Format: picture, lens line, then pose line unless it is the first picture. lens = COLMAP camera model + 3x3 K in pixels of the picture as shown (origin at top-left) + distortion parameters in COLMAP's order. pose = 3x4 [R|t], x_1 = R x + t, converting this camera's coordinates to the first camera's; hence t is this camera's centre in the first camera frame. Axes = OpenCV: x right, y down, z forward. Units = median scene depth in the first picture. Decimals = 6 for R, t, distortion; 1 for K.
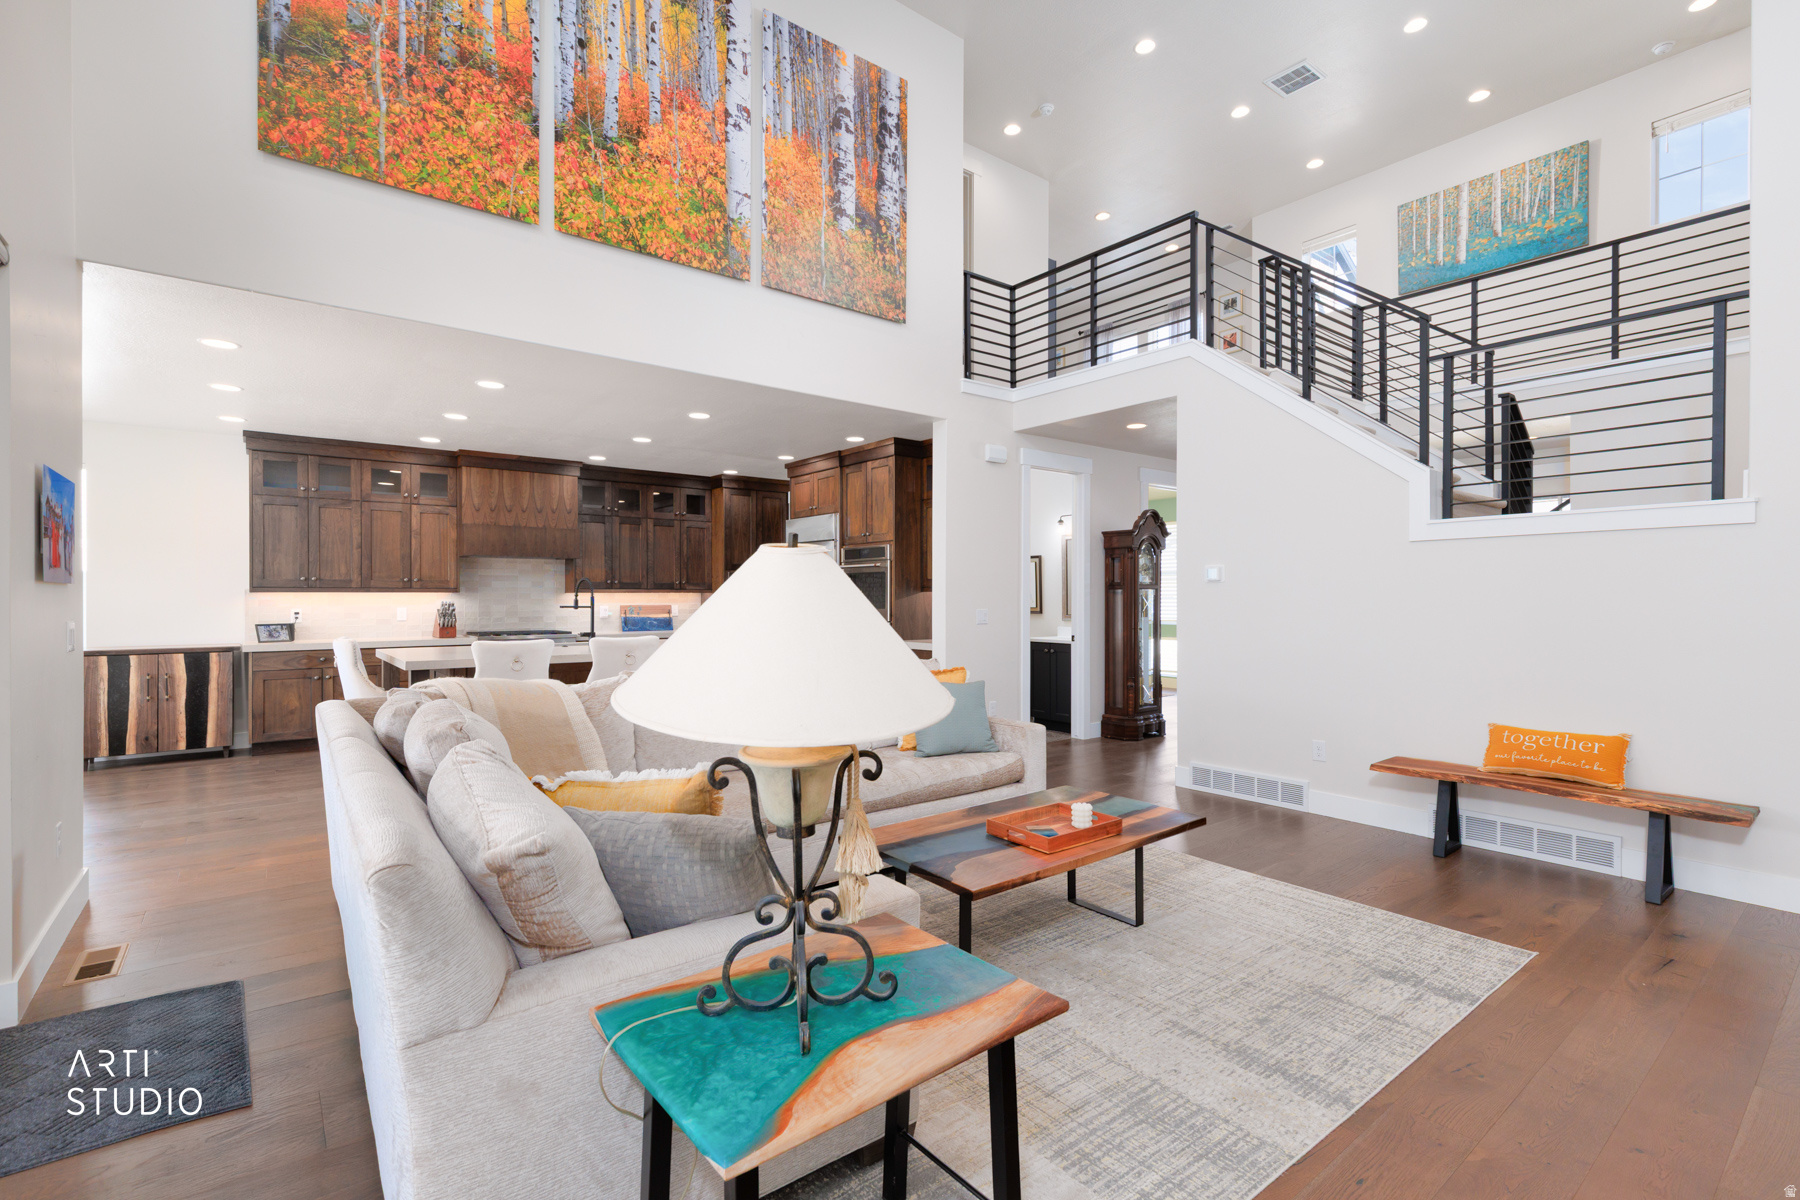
lens RADIAL K [[815.6, 0, 900.0], [0, 815.6, 600.0], [0, 0, 1]] dist [0.002650, 0.000032]
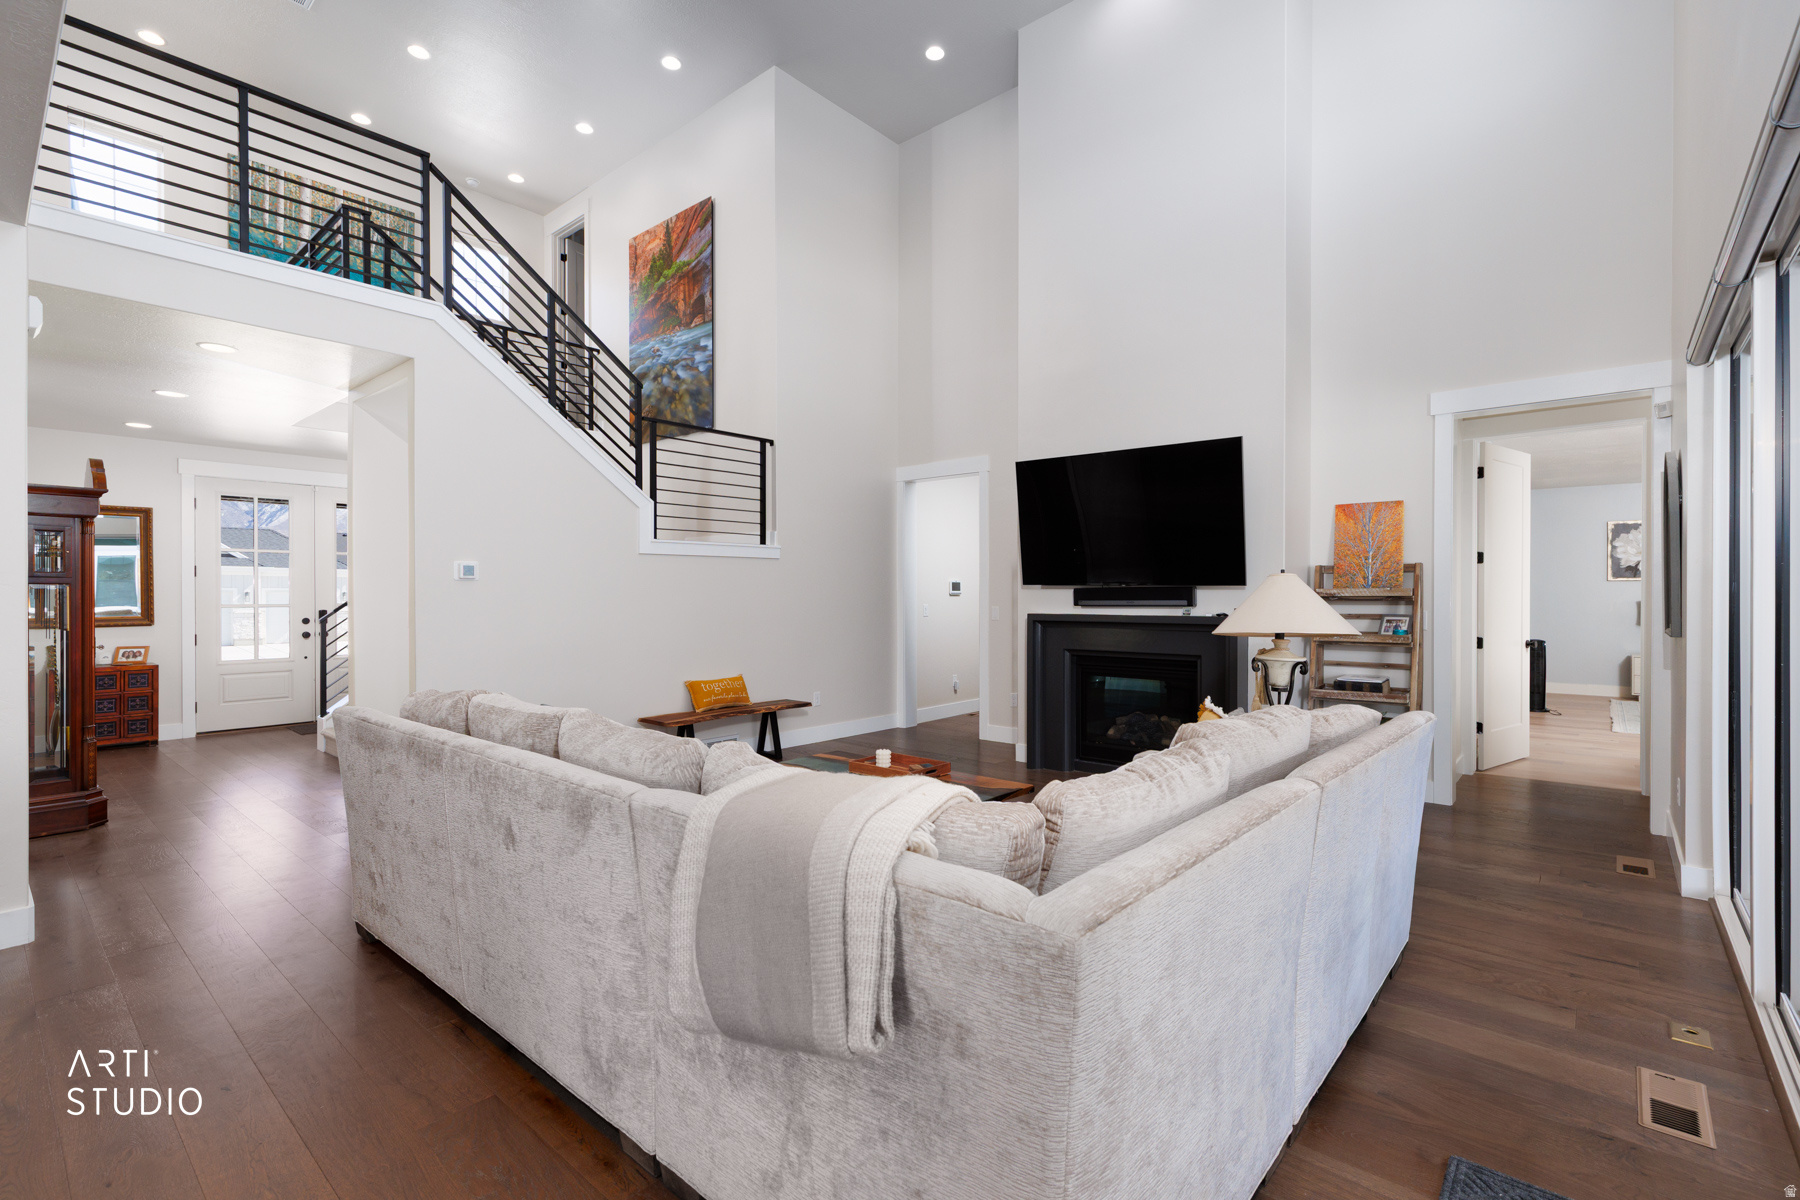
lens RADIAL K [[815.6, 0, 900.0], [0, 815.6, 600.0], [0, 0, 1]] dist [0.002650, 0.000032]
pose [[-0.193451, 0.000773, 0.981110, -0.678281], [0.006927, 0.999976, 0.000578, 0.005279], [-0.981085, 0.006908, -0.193452, 0.772853]]
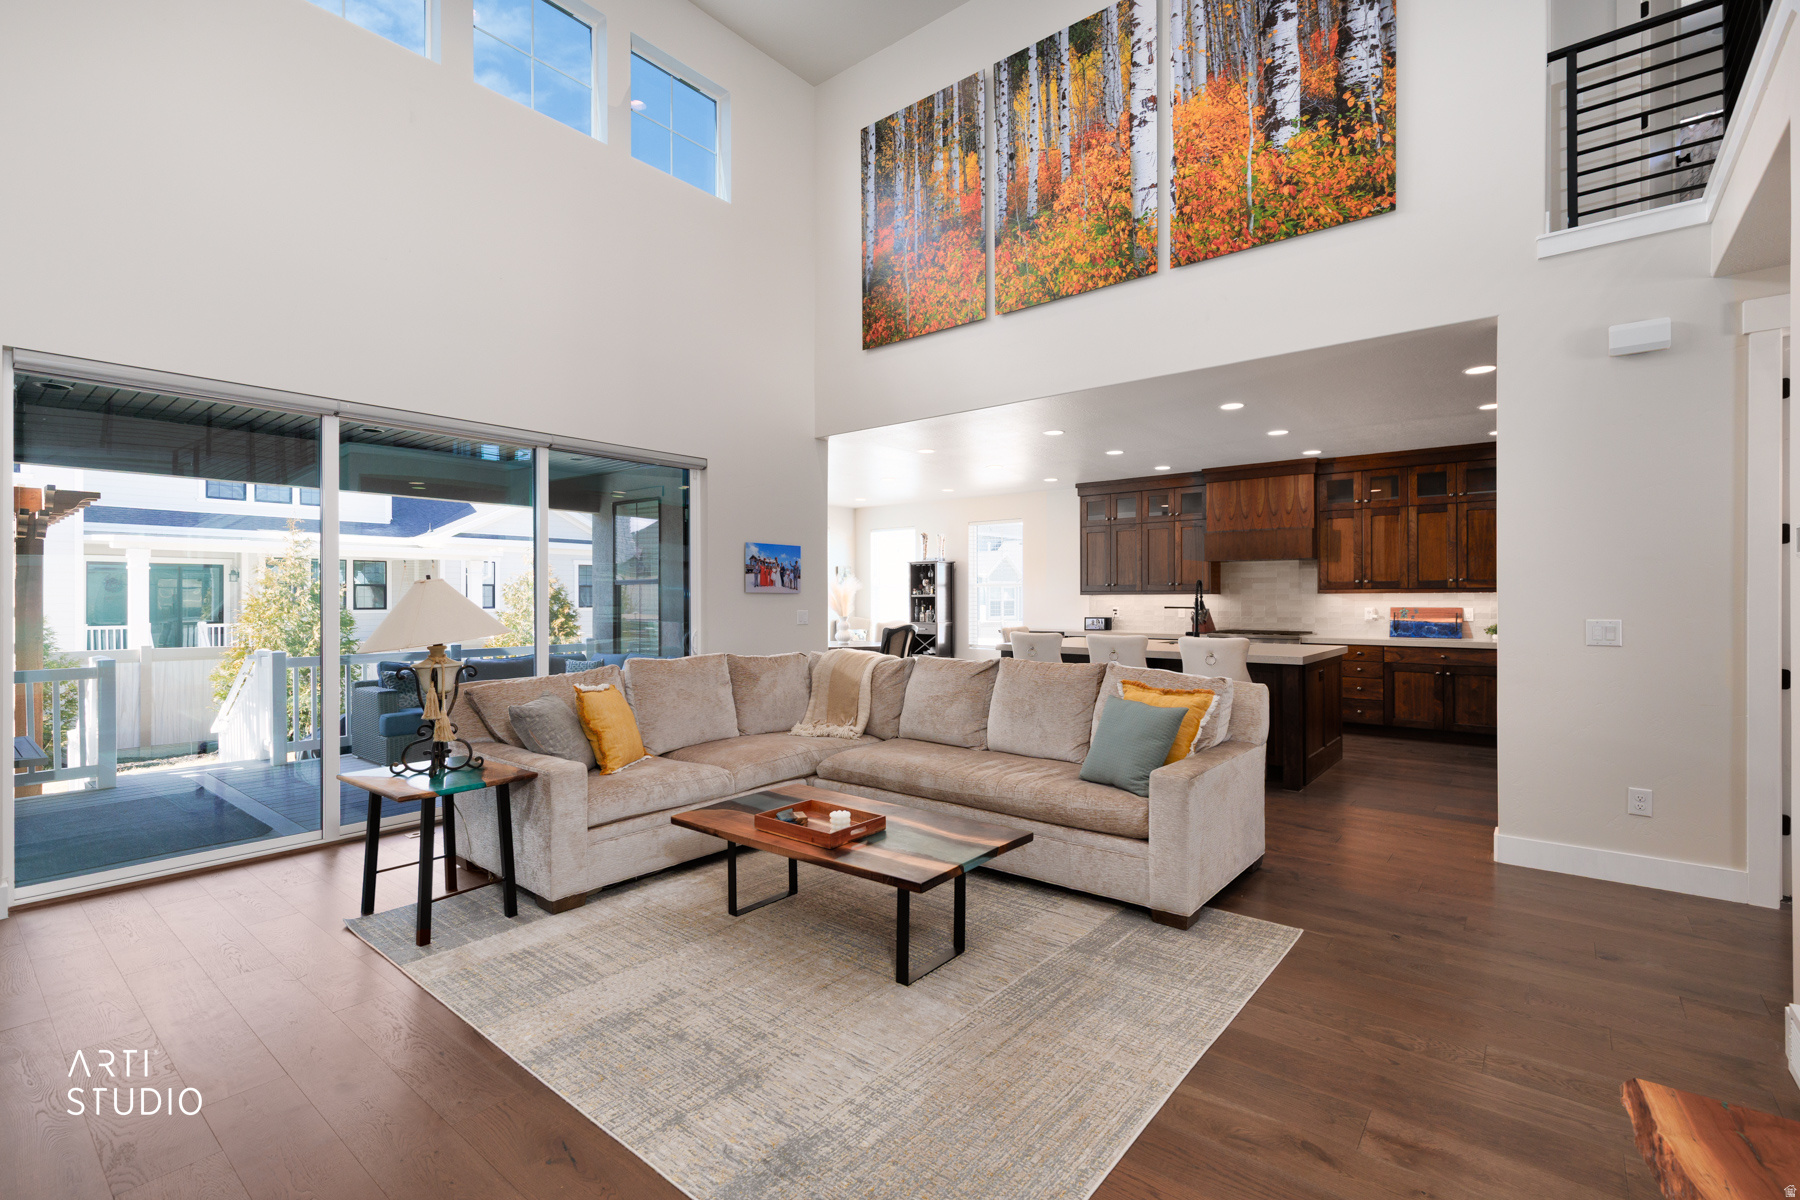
lens RADIAL K [[803.2, 0, 900.0], [0, 803.2, 600.0], [0, 0, 1]] dist [-0.001186, -0.000189]
pose [[0.216573, -0.000099, -0.976266, 0.624450], [0.000790, 1.000000, 0.000074, -0.002028], [0.976266, -0.000788, 0.216573, 0.456647]]
